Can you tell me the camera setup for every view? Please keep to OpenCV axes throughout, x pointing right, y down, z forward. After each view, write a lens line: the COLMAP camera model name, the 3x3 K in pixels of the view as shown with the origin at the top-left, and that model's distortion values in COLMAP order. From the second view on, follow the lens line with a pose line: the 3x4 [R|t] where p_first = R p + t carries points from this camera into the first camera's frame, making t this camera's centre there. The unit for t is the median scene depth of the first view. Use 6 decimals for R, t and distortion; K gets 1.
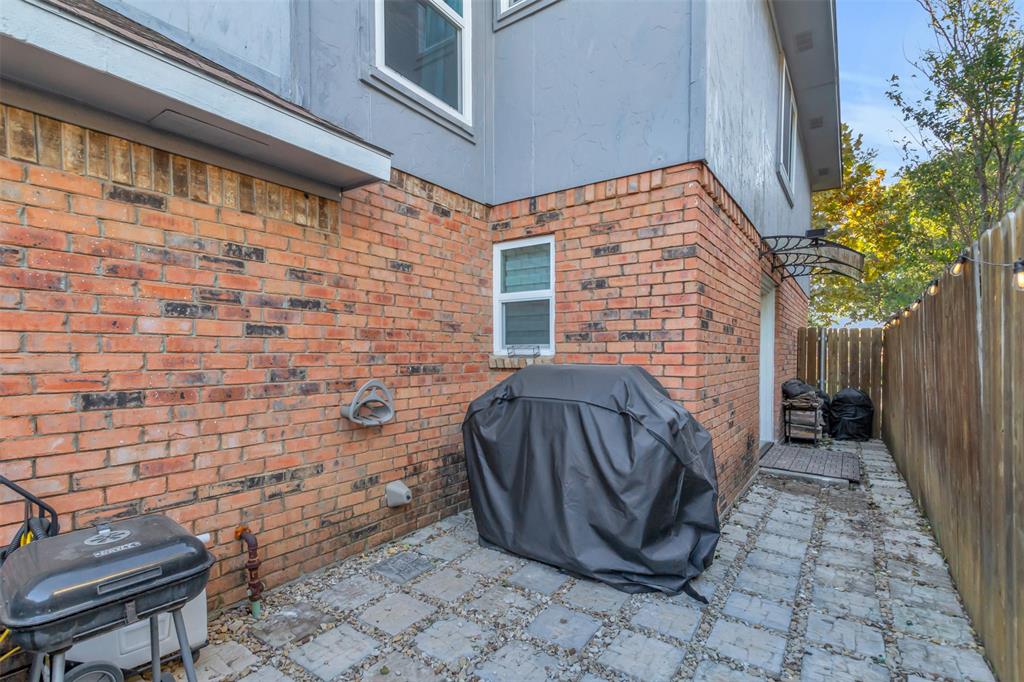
lens RADIAL K [[480.9, 0, 512.1], [0, 480.9, 358.0], [0, 0, 1]] dist [0.004220, -0.000997]
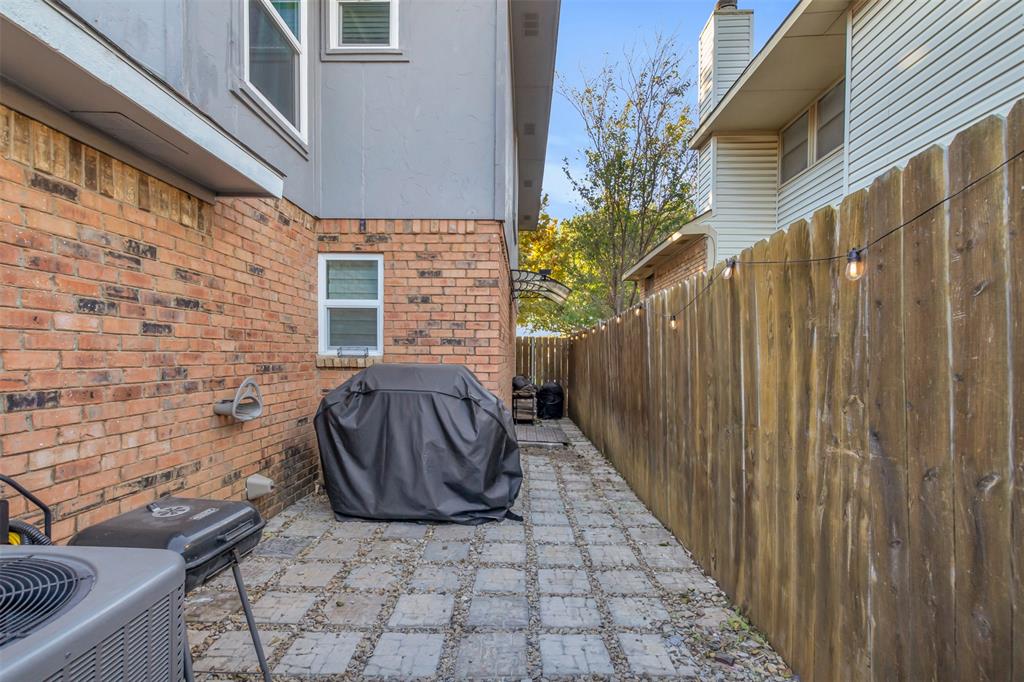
lens RADIAL K [[480.9, 0, 511.7], [0, 480.9, 348.0], [0, 0, 1]] dist [0.004220, -0.000997]
pose [[0.830282, 0.018707, 0.557030, -0.408509], [-0.006669, 0.999698, -0.023634, 0.001053], [-0.557304, 0.015908, 0.830156, -0.212173]]
